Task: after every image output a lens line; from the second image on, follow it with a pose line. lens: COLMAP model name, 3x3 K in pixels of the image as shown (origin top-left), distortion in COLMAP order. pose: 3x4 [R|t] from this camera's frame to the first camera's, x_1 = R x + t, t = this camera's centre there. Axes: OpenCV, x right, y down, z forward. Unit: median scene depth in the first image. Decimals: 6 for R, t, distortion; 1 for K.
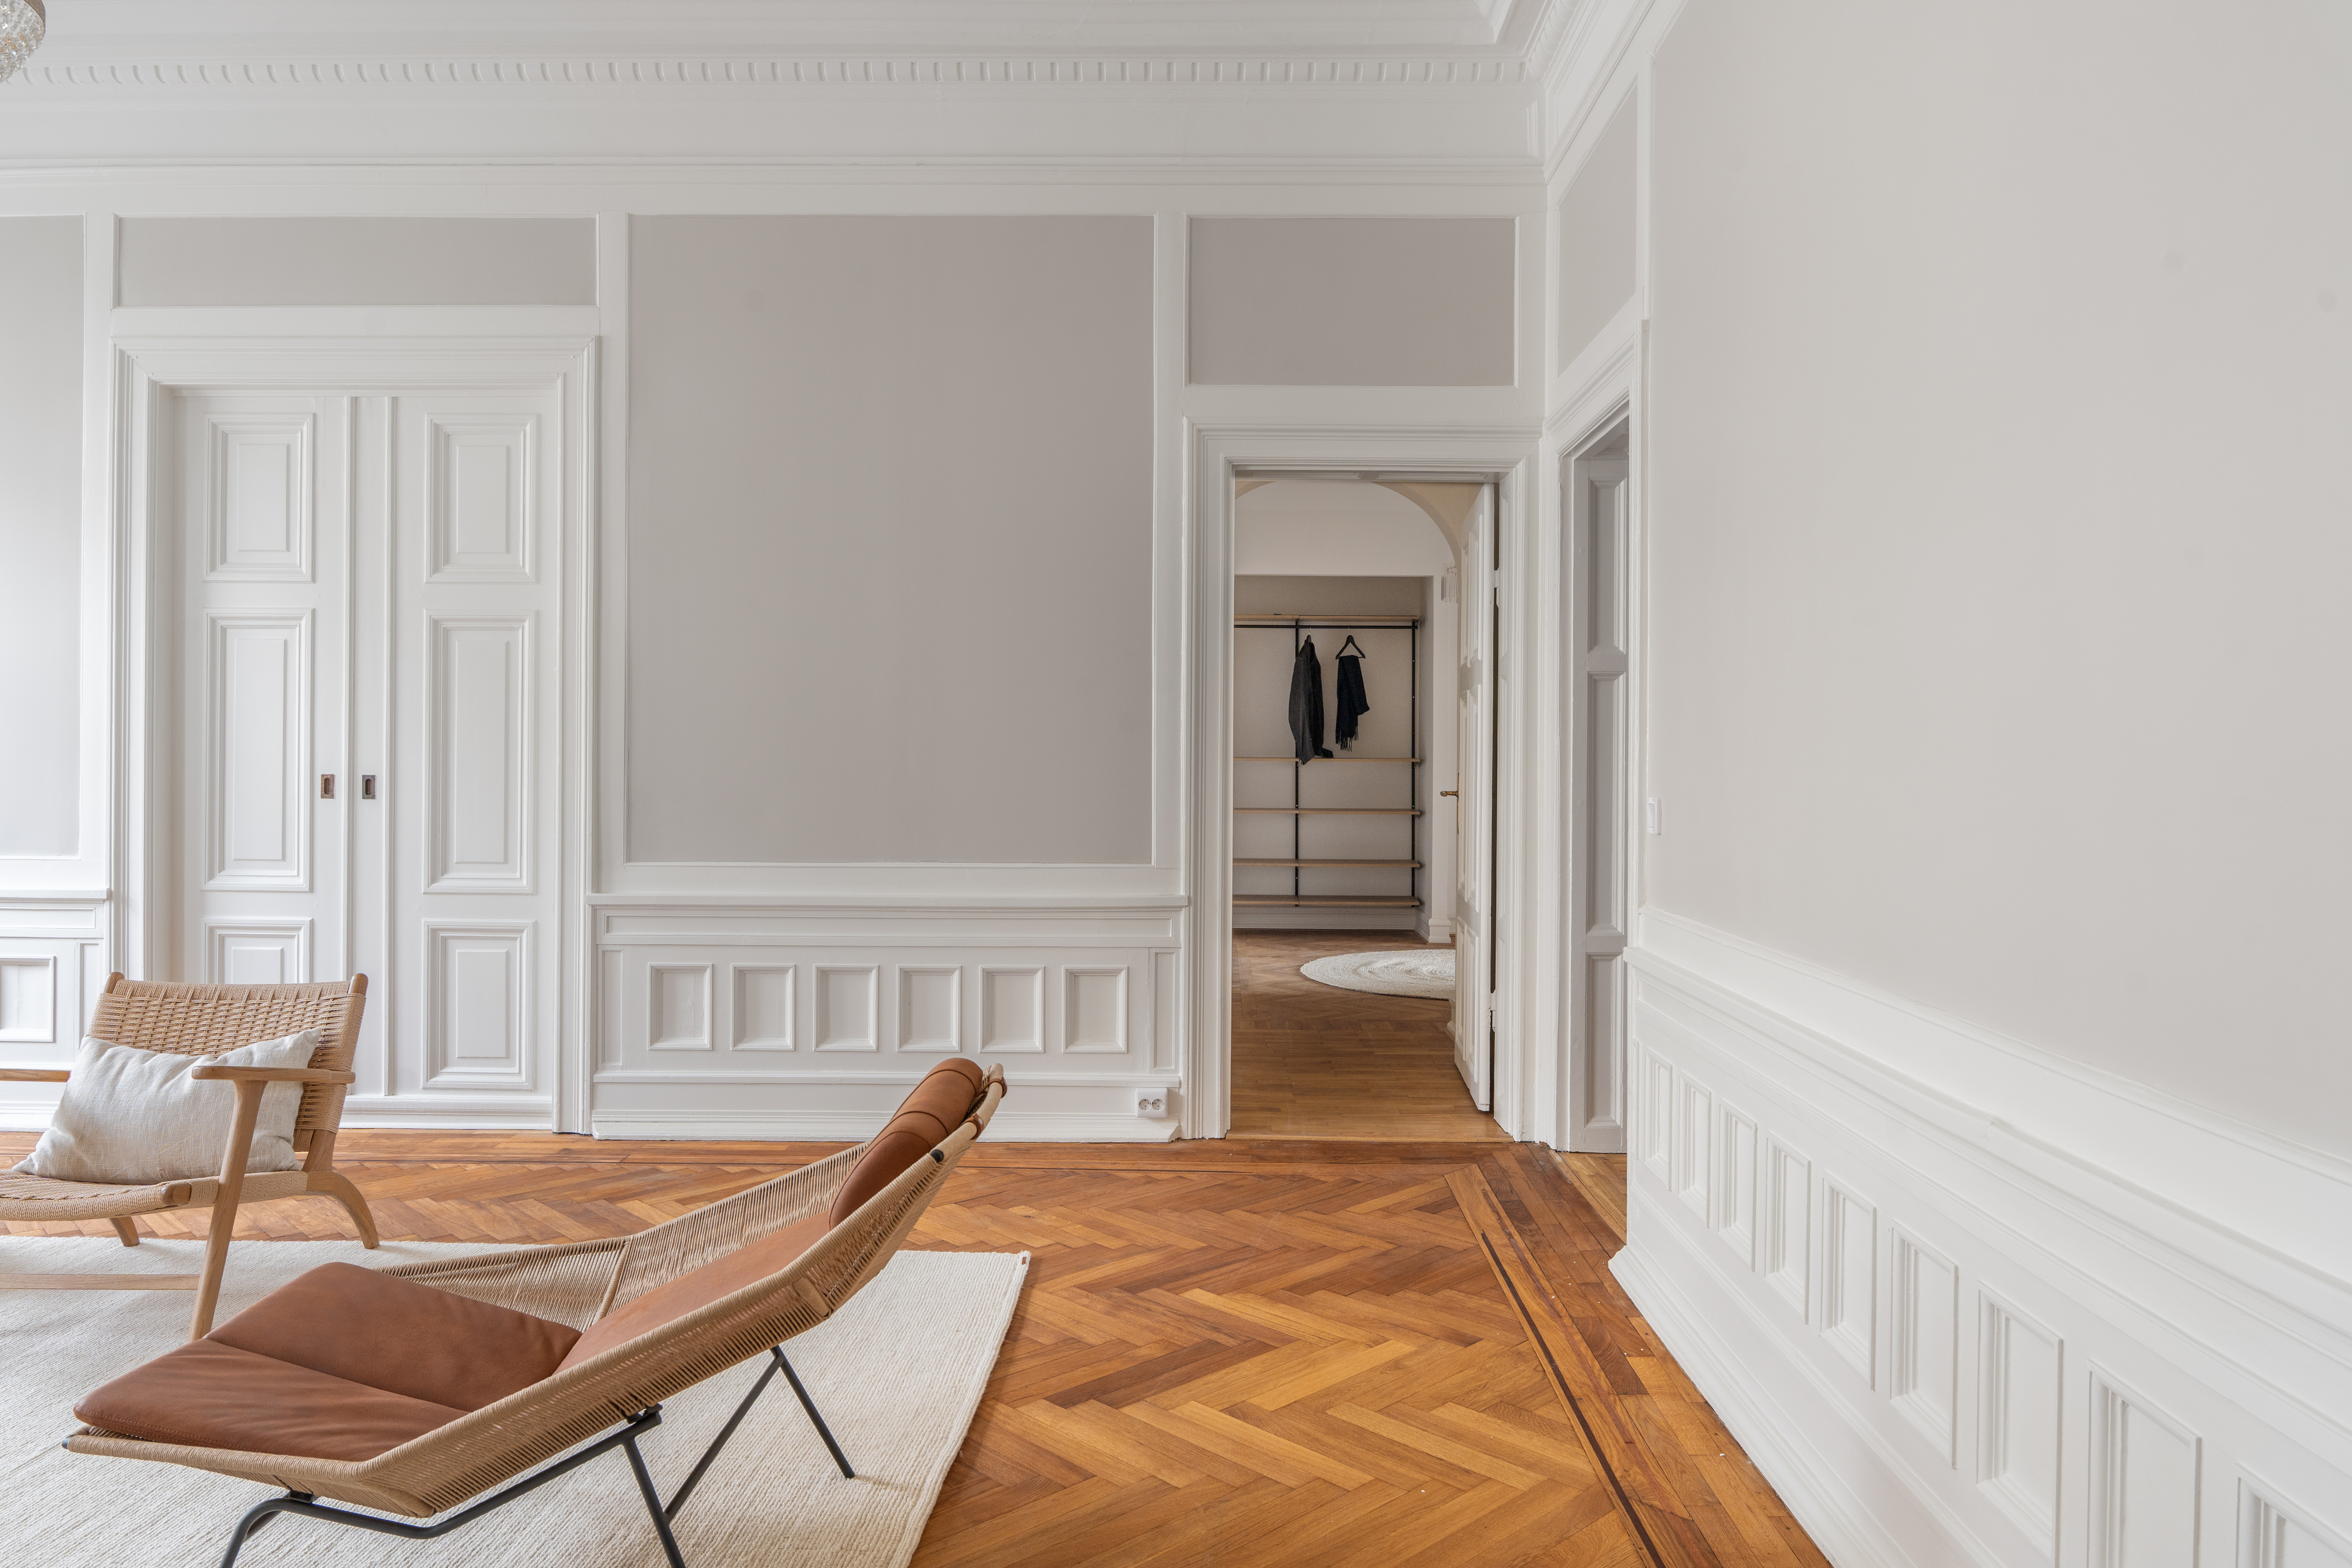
lens RADIAL K [[1494.9, 0, 1176.0], [0, 1494.9, 784.0], [0, 0, 1]] dist [-0.005201, -0.000647]
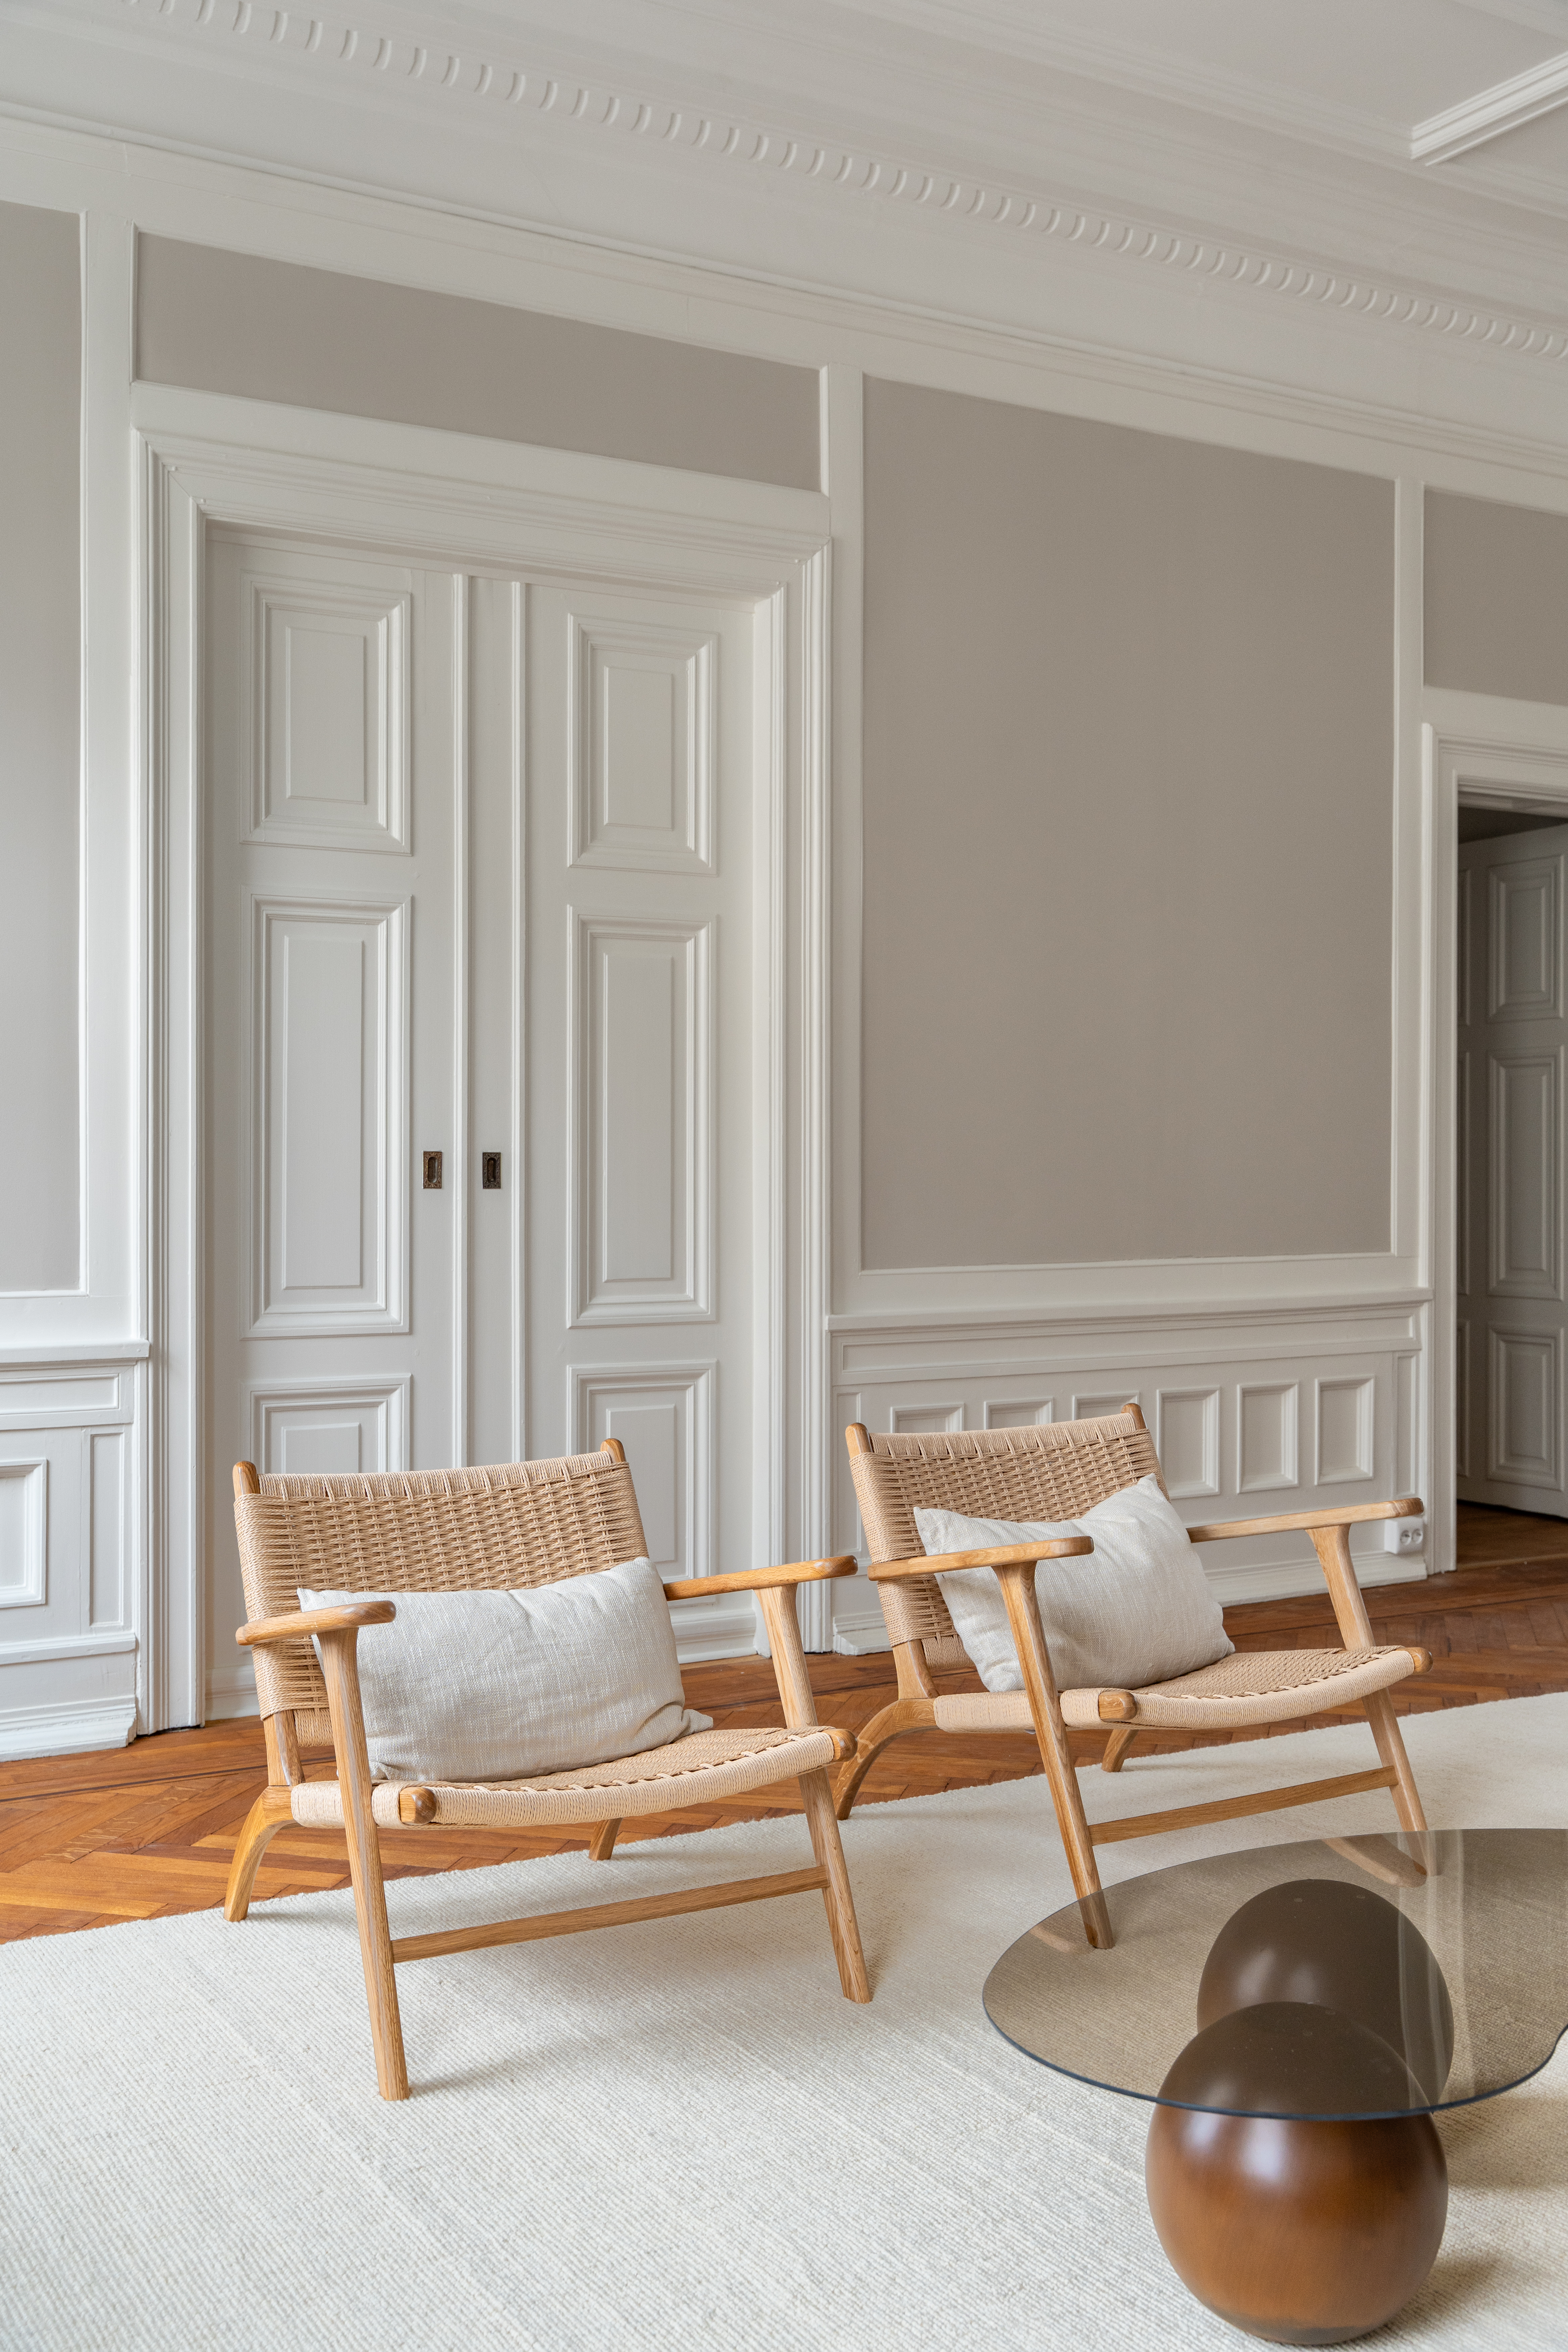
lens RADIAL K [[2458.5, 0, 784.0], [0, 2458.5, 1176.0], [0, 0, 1]] dist [0.014070, 0.017533]
pose [[0.844408, -0.010665, 0.535594, -1.016819], [0.006249, 0.999930, 0.010060, -0.005566], [-0.535663, -0.005147, 0.844416, 0.012558]]
